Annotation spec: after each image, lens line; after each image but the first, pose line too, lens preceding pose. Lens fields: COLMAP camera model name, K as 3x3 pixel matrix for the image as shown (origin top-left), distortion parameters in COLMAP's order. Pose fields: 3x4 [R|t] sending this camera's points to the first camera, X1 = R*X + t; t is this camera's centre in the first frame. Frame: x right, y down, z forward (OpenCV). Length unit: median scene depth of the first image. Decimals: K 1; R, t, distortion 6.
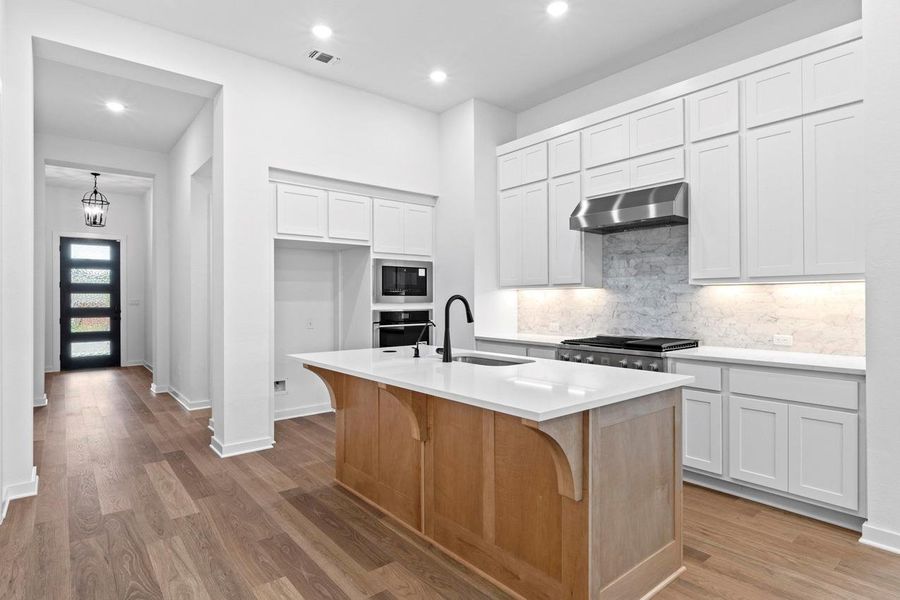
lens RADIAL K [[472.9, 0, 445.3], [0, 472.9, 299.5], [0, 0, 1]] dist [-0.002523, -0.000286]
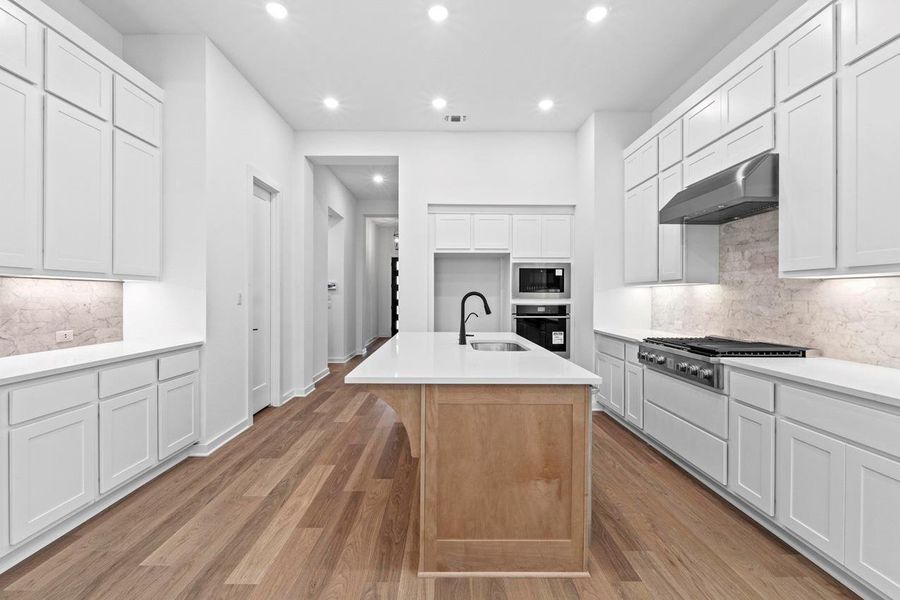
lens RADIAL K [[383.9, 0, 448.2], [0, 383.9, 297.5], [0, 0, 1]] dist [-0.003041, -0.000042]
pose [[0.780338, 0.008076, -0.625306, 0.416173], [-0.004748, 0.999964, 0.006990, -0.001203], [0.625340, -0.002486, 0.780348, 0.114071]]
